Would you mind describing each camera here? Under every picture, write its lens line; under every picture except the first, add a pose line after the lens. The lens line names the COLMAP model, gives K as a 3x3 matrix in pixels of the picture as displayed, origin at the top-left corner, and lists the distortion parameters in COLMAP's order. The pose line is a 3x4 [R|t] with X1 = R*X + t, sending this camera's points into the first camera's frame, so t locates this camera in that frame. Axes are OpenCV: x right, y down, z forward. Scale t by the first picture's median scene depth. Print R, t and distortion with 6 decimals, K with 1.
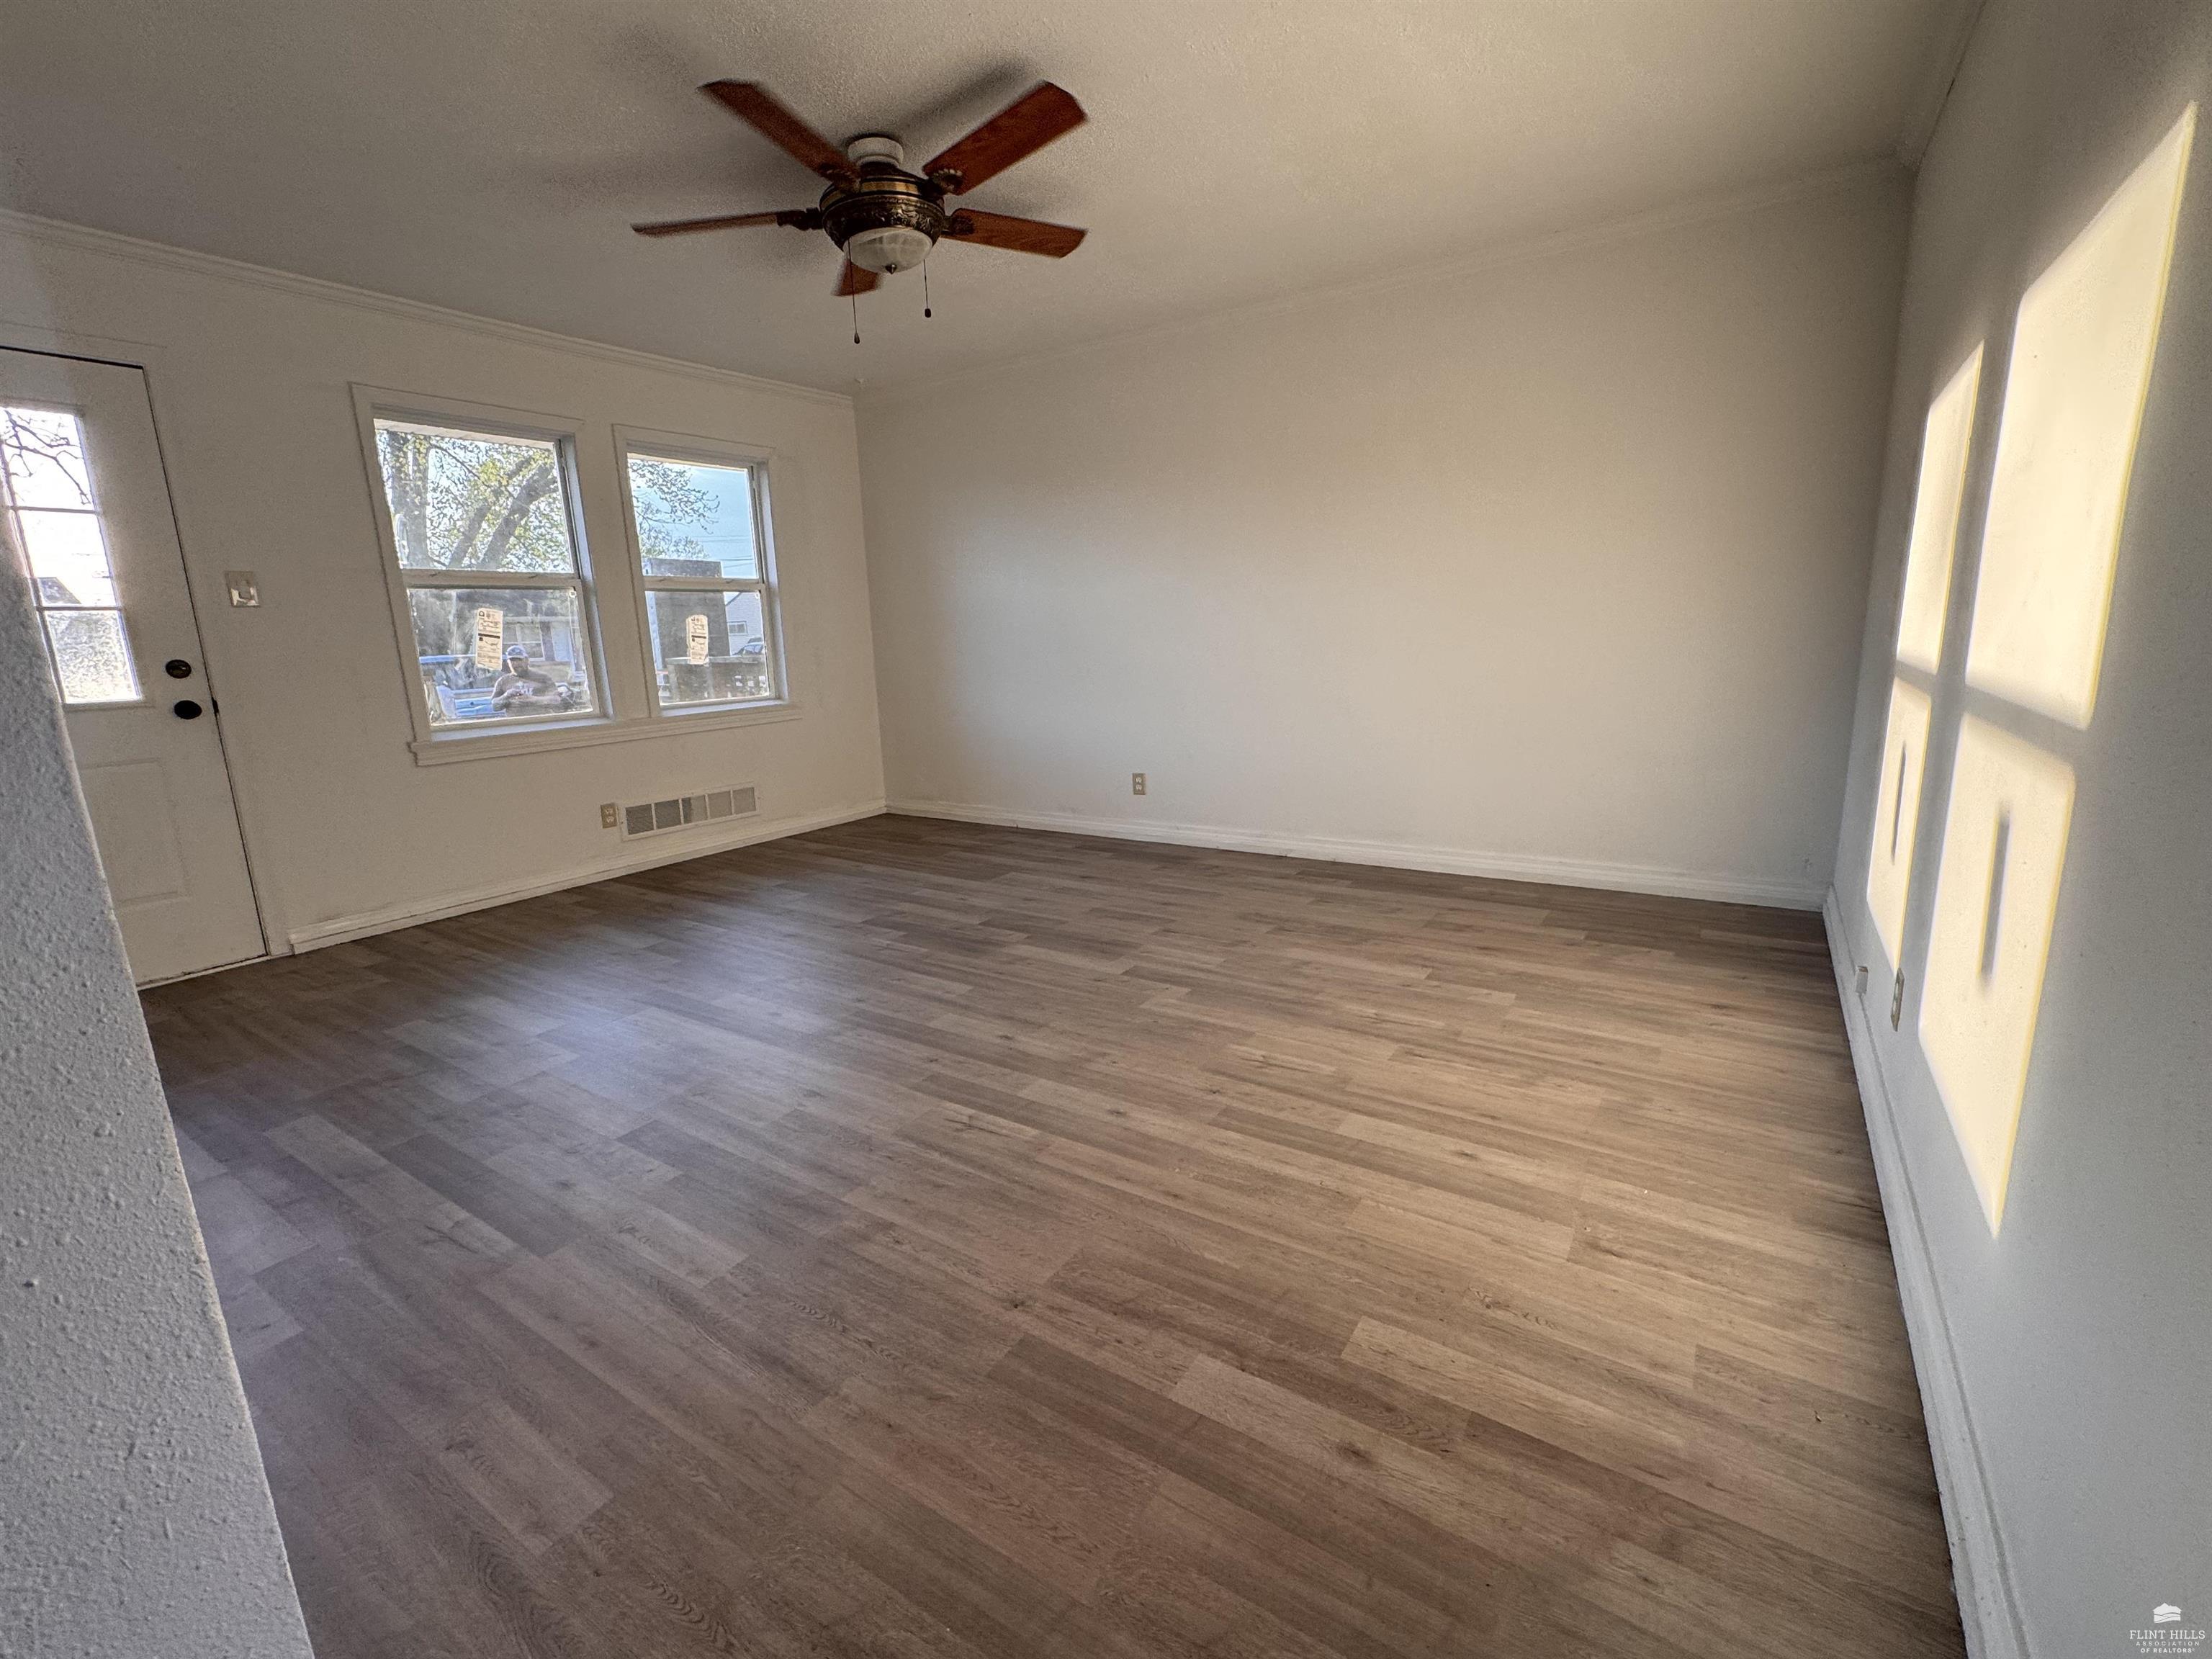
lens RADIAL K [[969.4, 0, 1101.4], [0, 969.4, 828.2], [0, 0, 1]] dist [-0.003112, 0.000468]
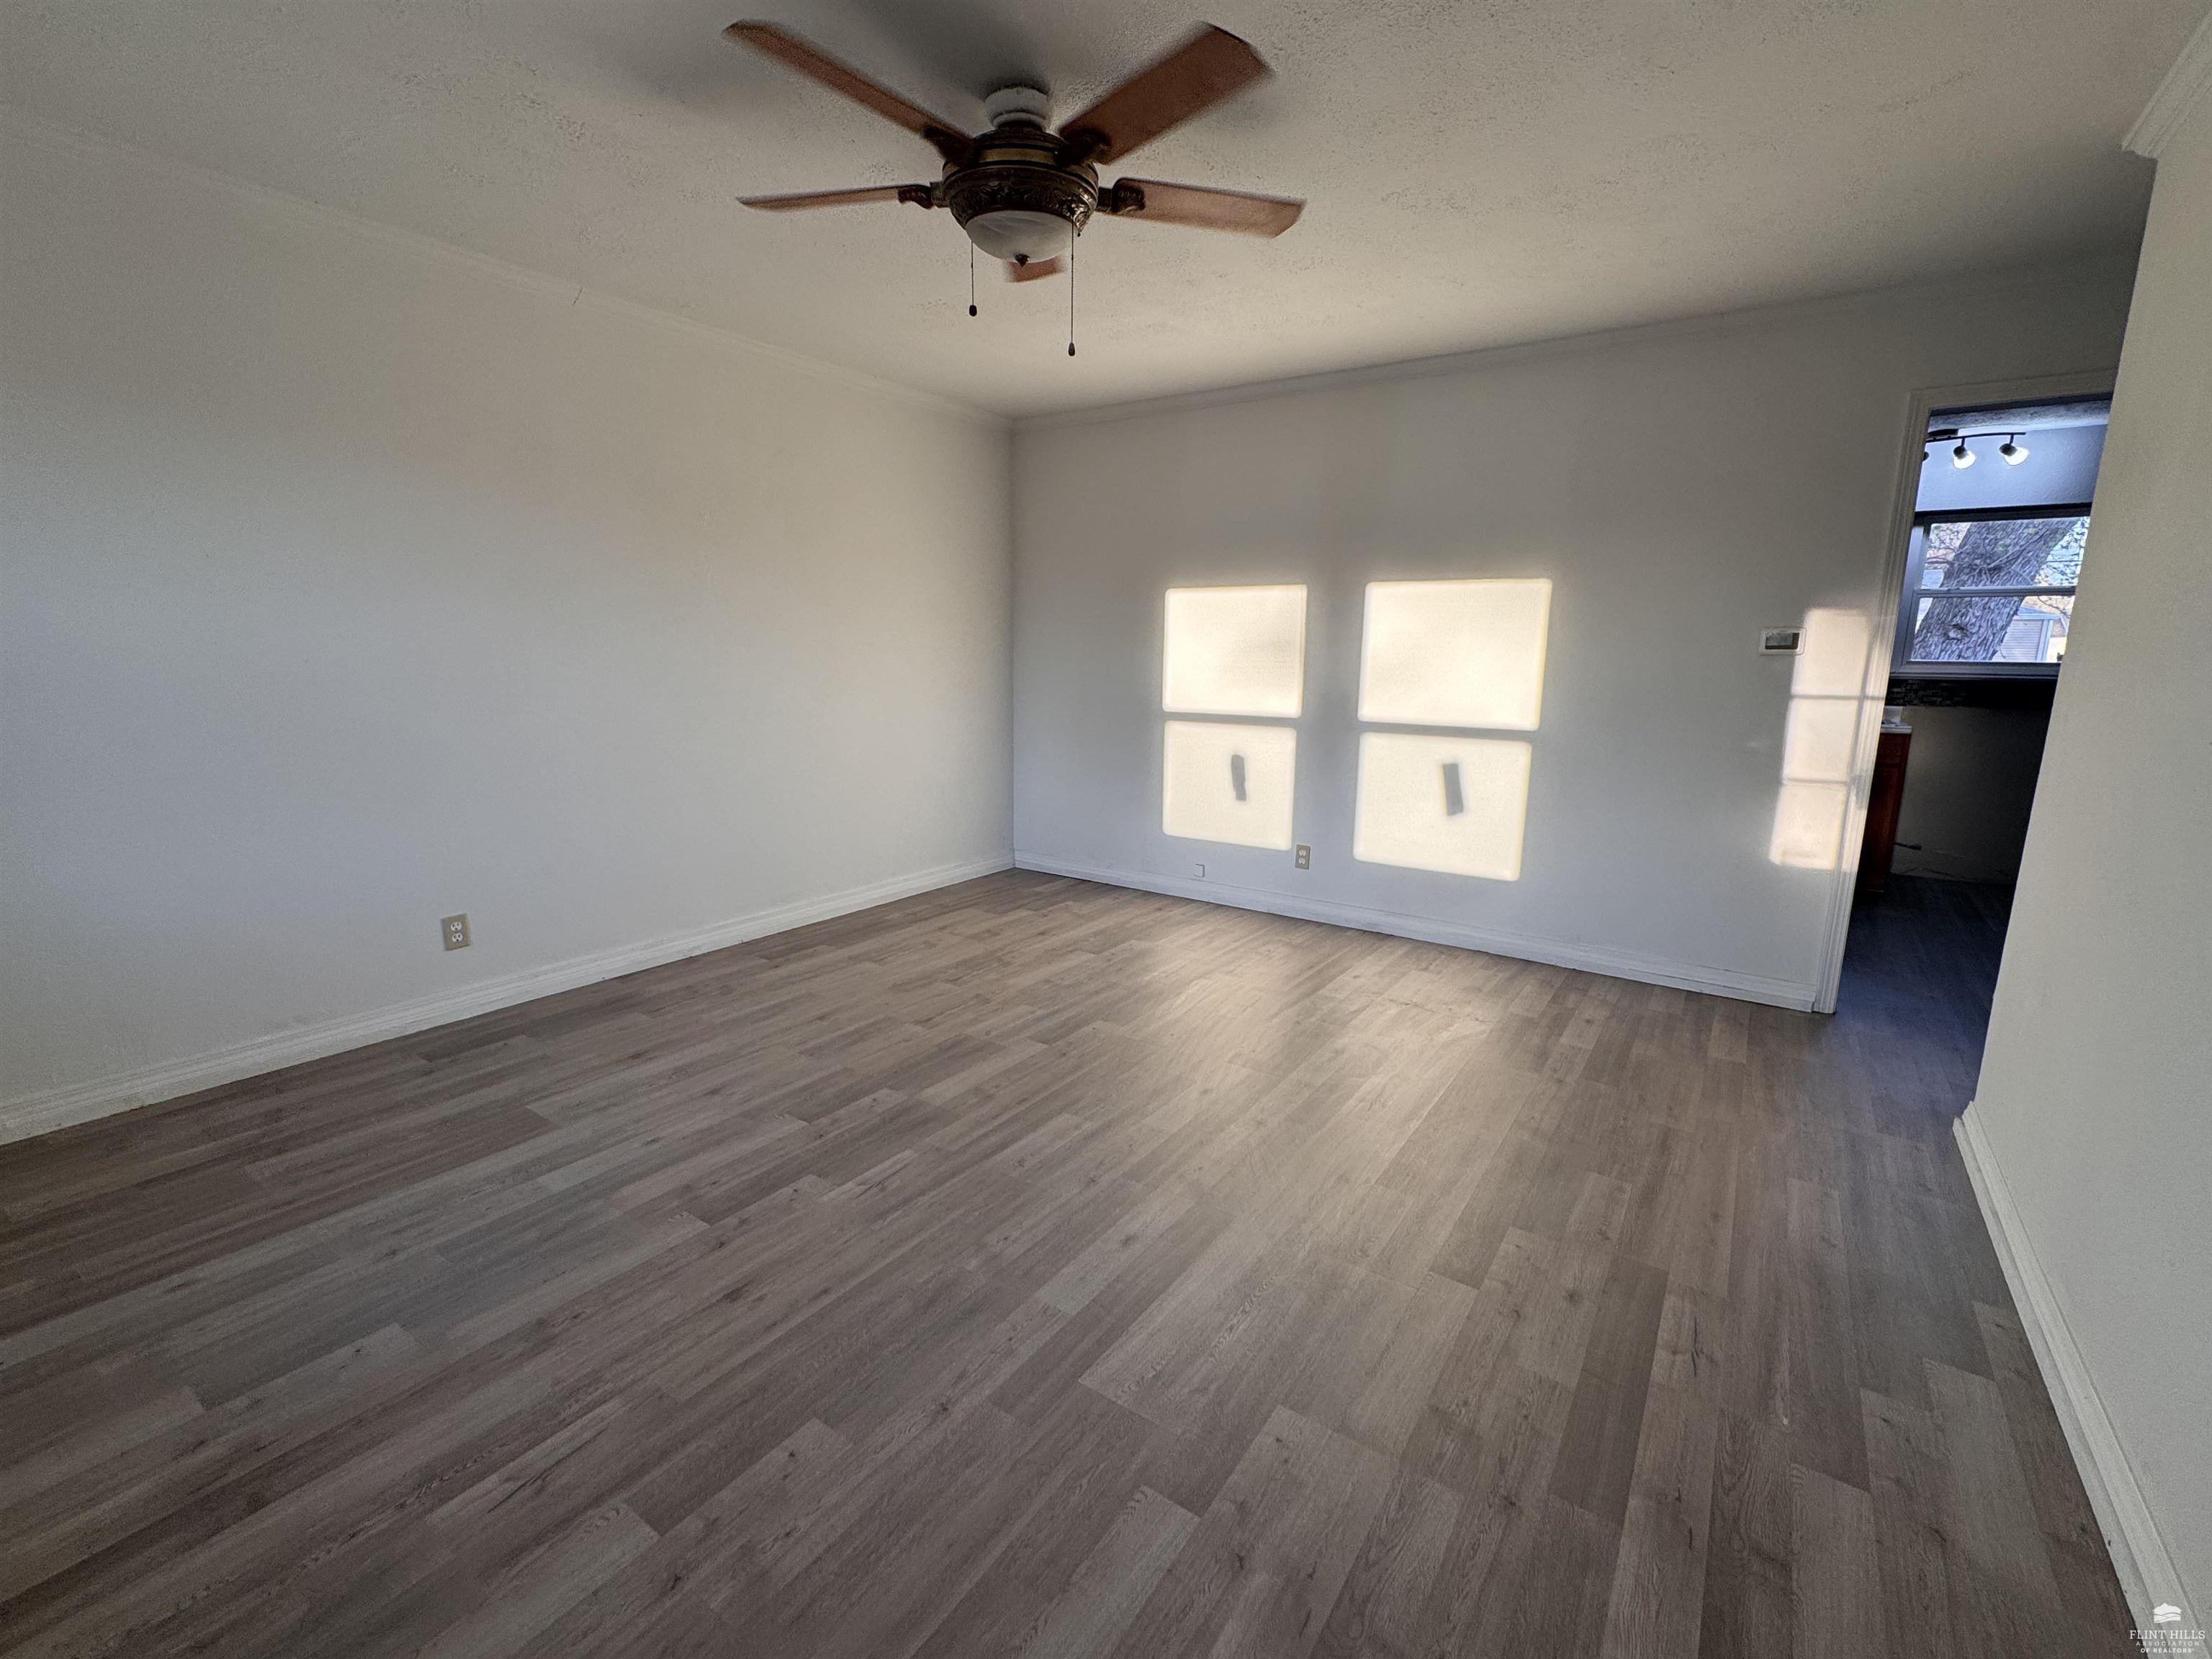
lens RADIAL K [[969.4, 0, 1100.7], [0, 969.4, 829.2], [0, 0, 1]] dist [-0.003112, 0.000468]
pose [[0.010404, -0.148130, 0.988913, -0.858721], [0.188471, 0.971532, 0.143543, -0.182793], [-0.982024, 0.184888, 0.038026, 0.798117]]
